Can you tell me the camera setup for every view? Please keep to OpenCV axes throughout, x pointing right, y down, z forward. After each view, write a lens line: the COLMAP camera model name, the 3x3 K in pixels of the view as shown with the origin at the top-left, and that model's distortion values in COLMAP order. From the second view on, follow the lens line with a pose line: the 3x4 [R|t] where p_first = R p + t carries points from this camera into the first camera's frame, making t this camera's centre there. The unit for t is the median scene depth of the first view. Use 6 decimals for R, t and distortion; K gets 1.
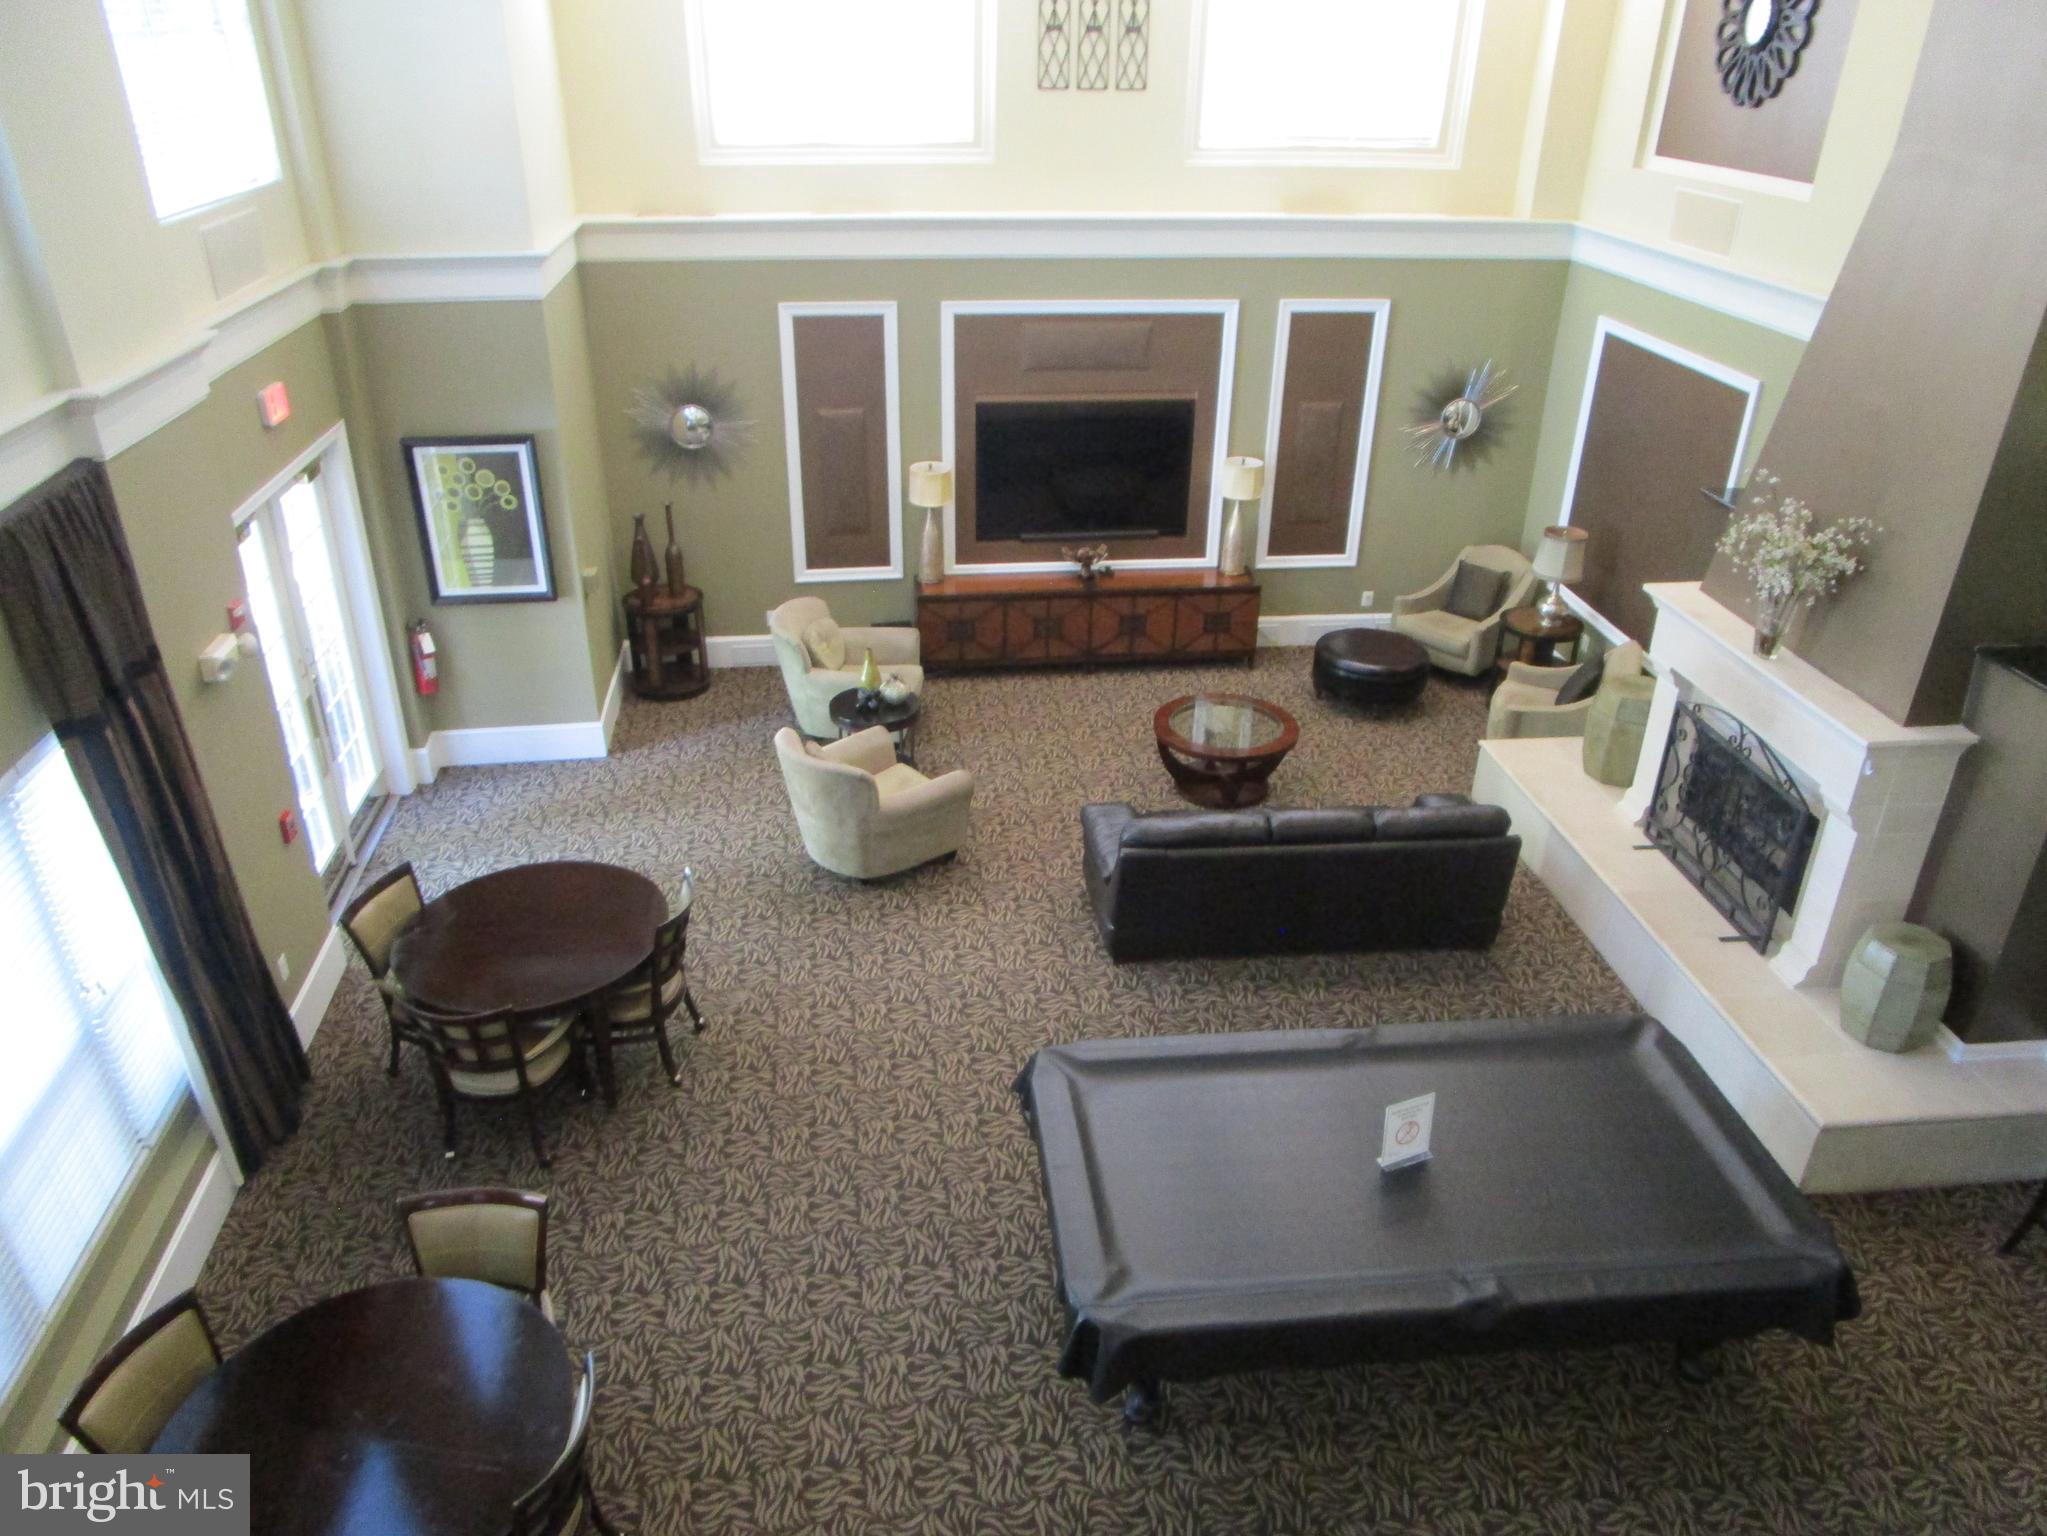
lens RADIAL K [[1450.6, 0, 1016.5], [0, 1450.6, 777.7], [0, 0, 1]] dist [-0.022726, 0.011286]
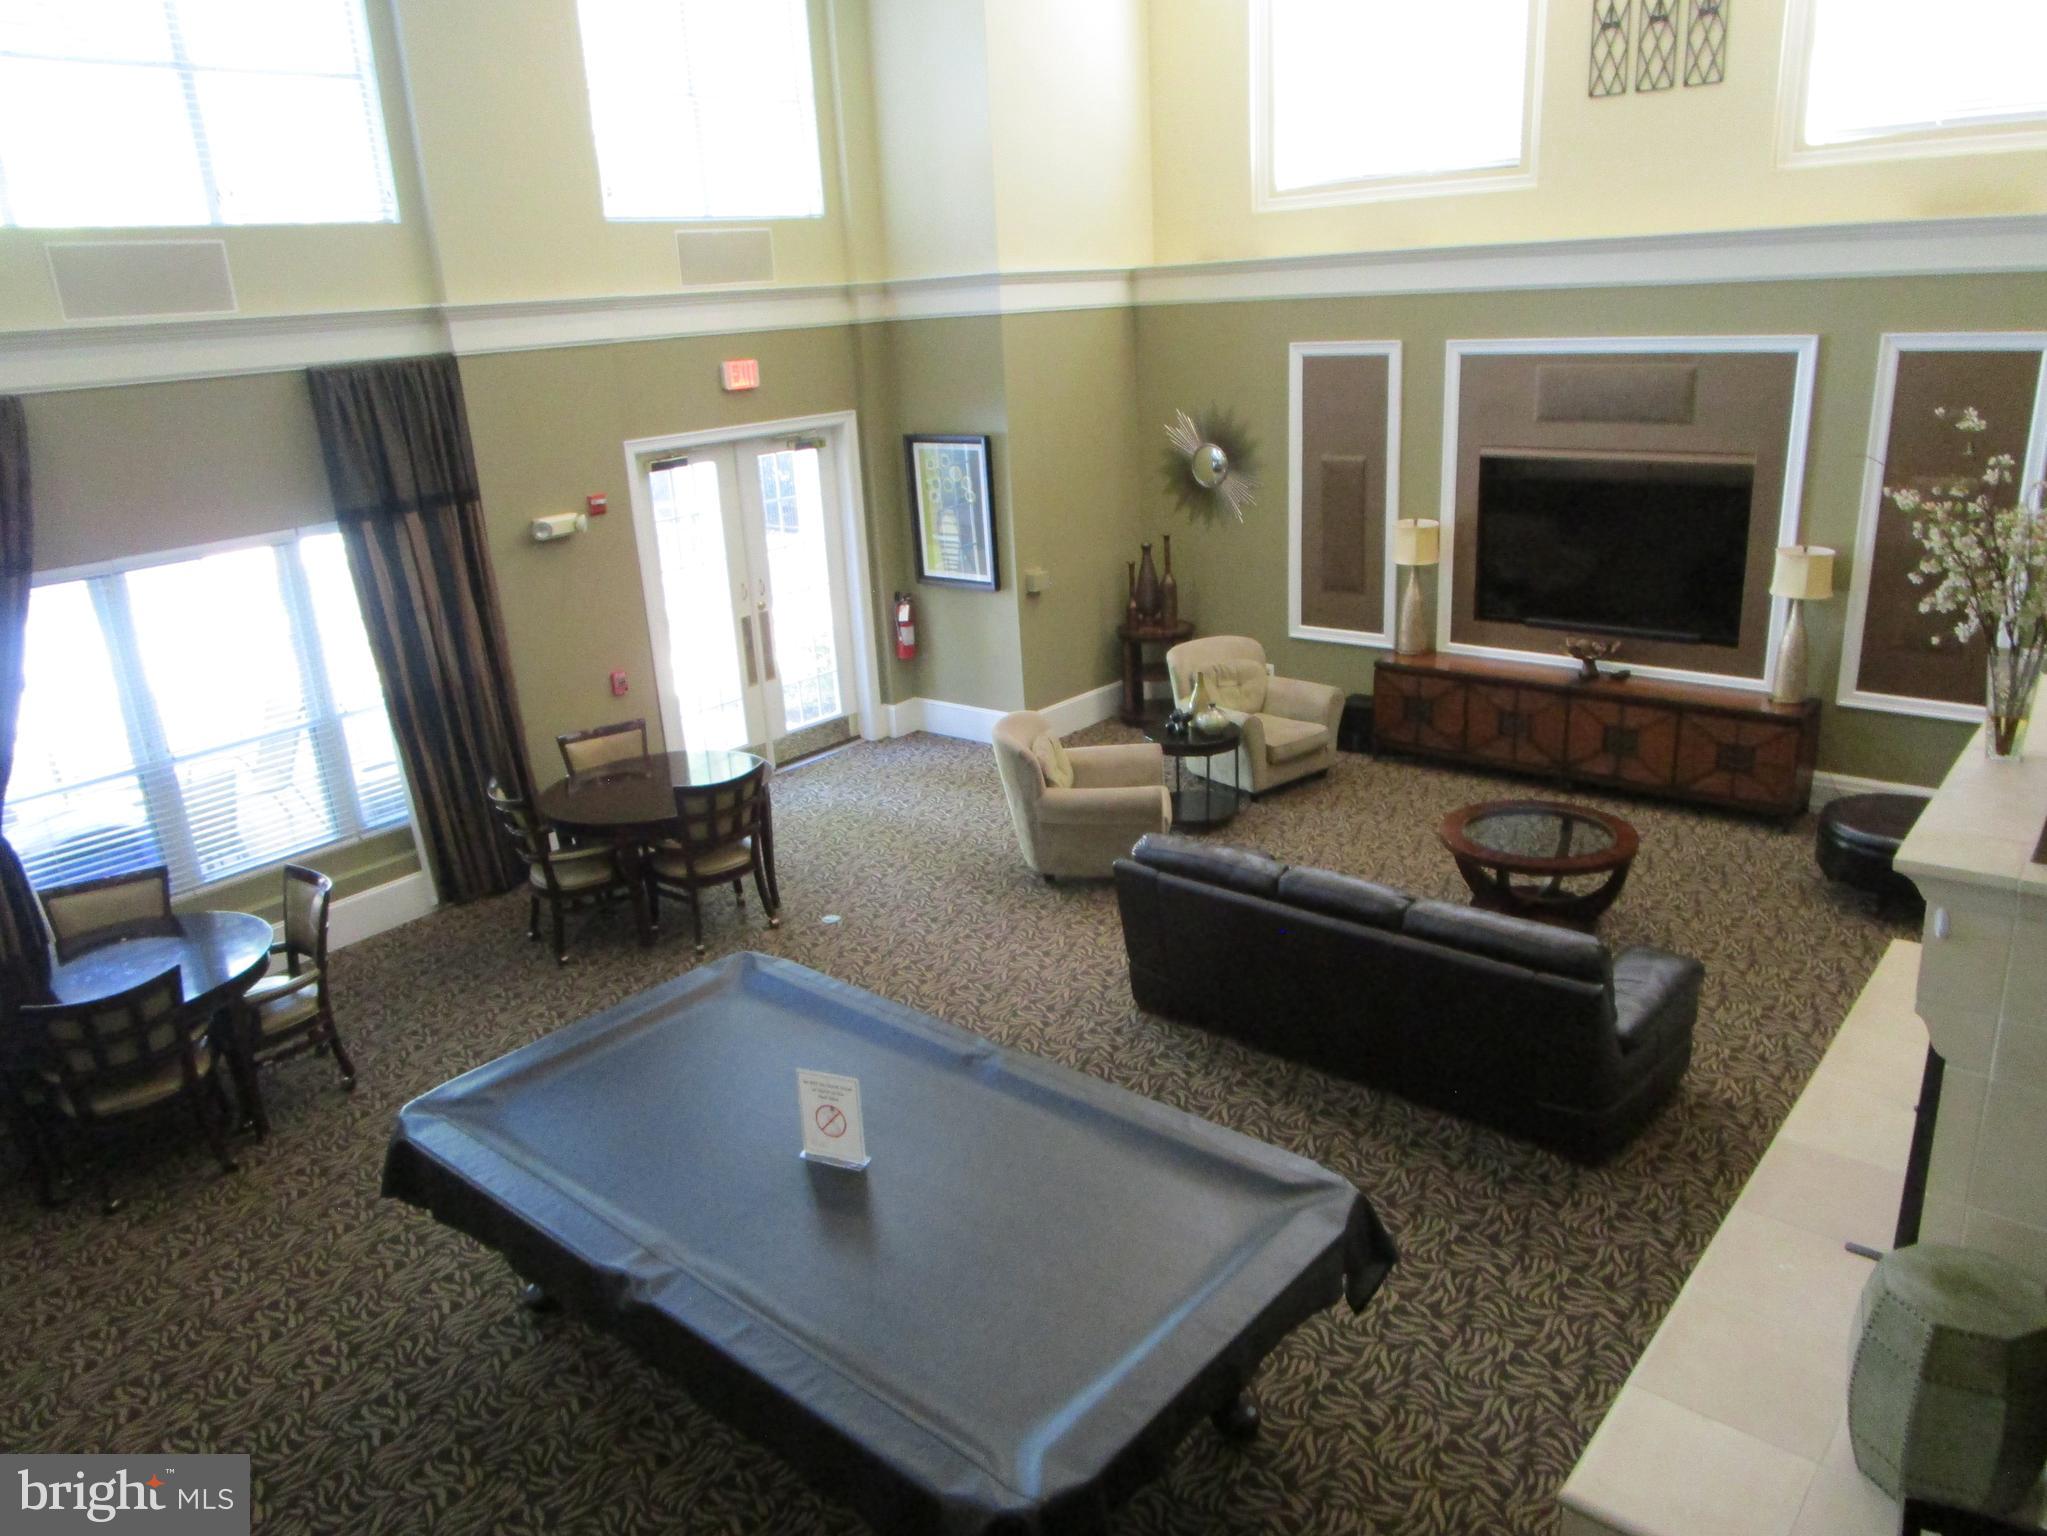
lens RADIAL K [[1450.6, 0, 1023.1], [0, 1450.6, 767.8], [0, 0, 1]] dist [-0.022726, 0.011286]
pose [[0.685537, 0.186539, -0.703735, 0.452223], [-0.289099, 0.956890, -0.027980, 0.027420], [0.668178, 0.222630, 0.709911, 0.245436]]
